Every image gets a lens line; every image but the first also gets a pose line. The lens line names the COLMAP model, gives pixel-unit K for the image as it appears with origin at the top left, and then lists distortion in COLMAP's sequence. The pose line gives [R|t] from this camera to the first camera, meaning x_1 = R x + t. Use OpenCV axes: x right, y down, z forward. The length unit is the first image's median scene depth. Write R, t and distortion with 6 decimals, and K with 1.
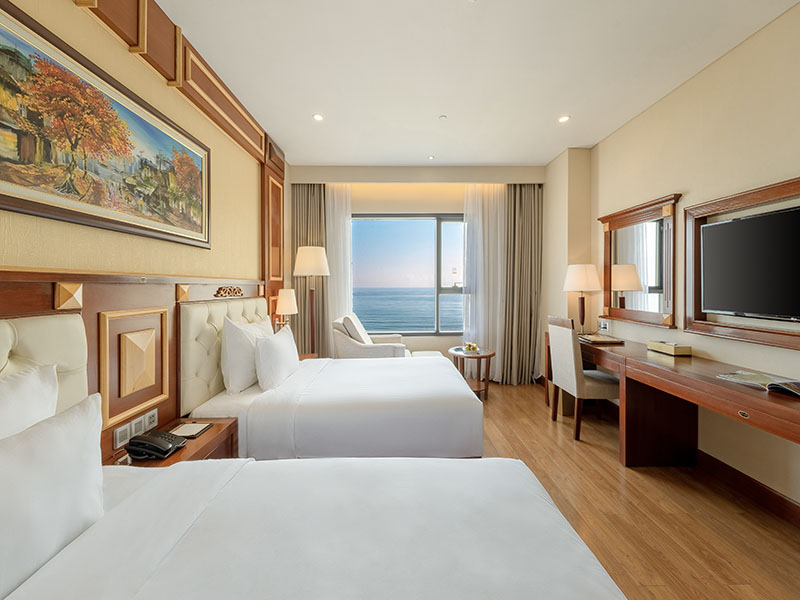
lens RADIAL K [[289.1, 0, 398.4], [0, 289.1, 285.6], [0, 0, 1]] dist [-0.000202, -0.000151]
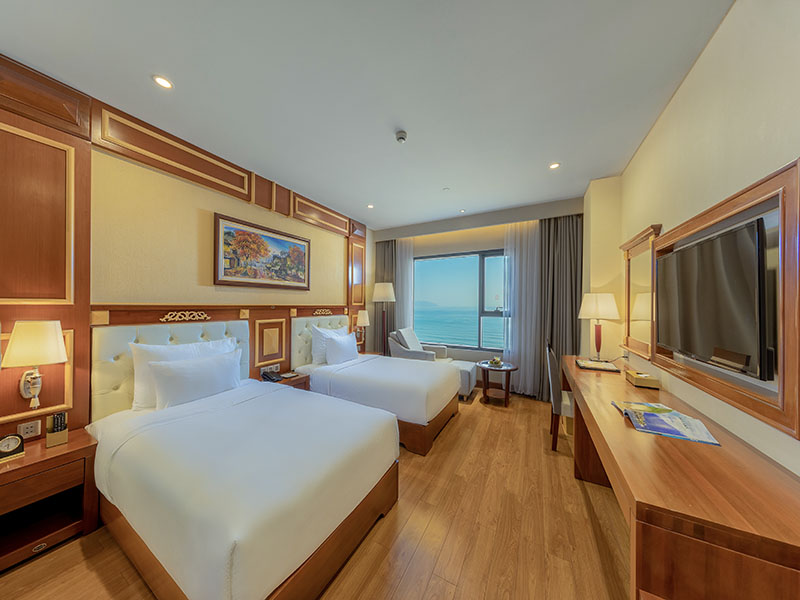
lens RADIAL K [[249.4, 0, 400.4], [0, 249.4, 303.9], [0, 0, 1]] dist [0.000032, -0.000016]
pose [[0.872649, 0.010560, -0.488234, 0.760531], [-0.011286, 0.999935, 0.001456, -0.045253], [0.488217, 0.004240, 0.872712, -0.197558]]
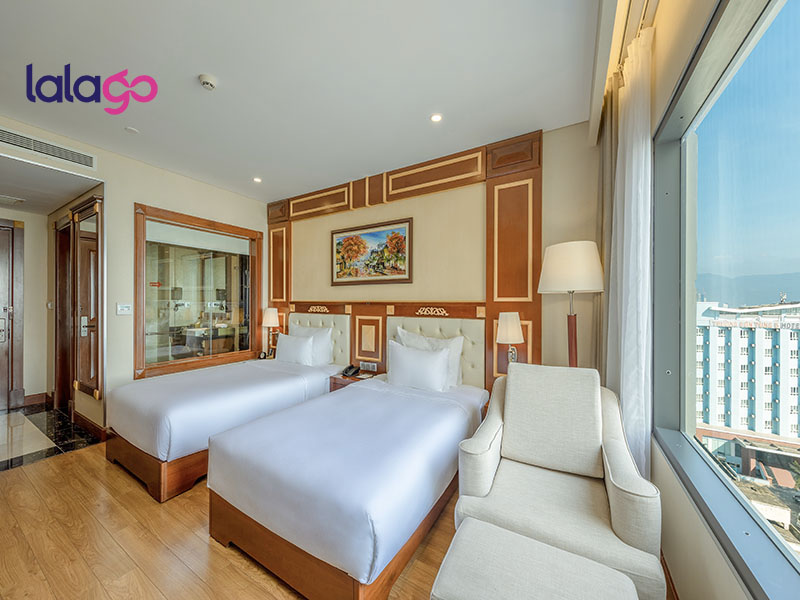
lens RADIAL K [[292.0, 0, 400.0], [0, 292.0, 300.0], [0, 0, 1]] dist [-0.000403, -0.000017]
pose [[-0.518774, 0.005659, -0.854893, 0.739528], [0.005896, 0.999978, 0.003042, -0.041501], [0.854891, -0.003462, -0.518796, 1.828347]]
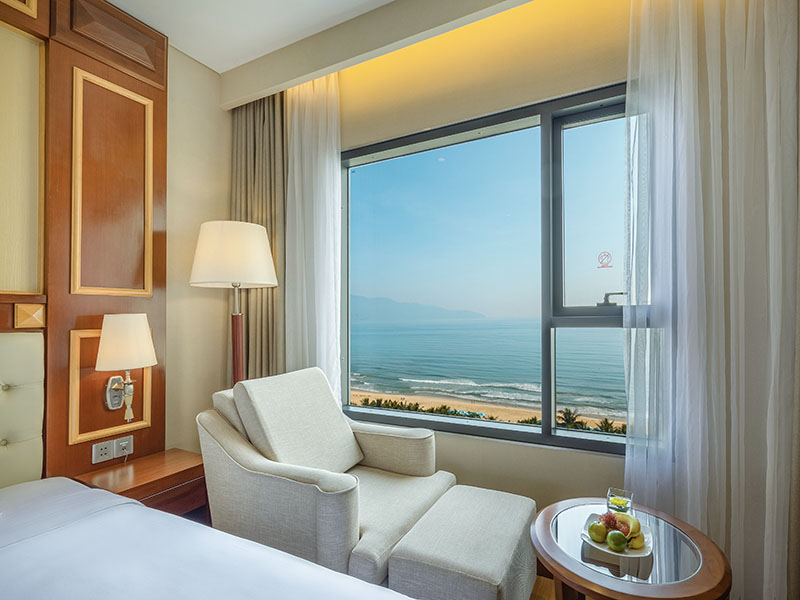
lens RADIAL K [[339.3, 0, 462.0], [0, 339.3, 306.3], [0, 0, 1]] dist [0.002233, 0.000344]
pose [[0.872775, -0.006263, -0.488082, 0.534348], [0.002948, 0.999967, -0.007561, 0.011362], [0.488114, 0.005160, 0.872765, 1.237028]]
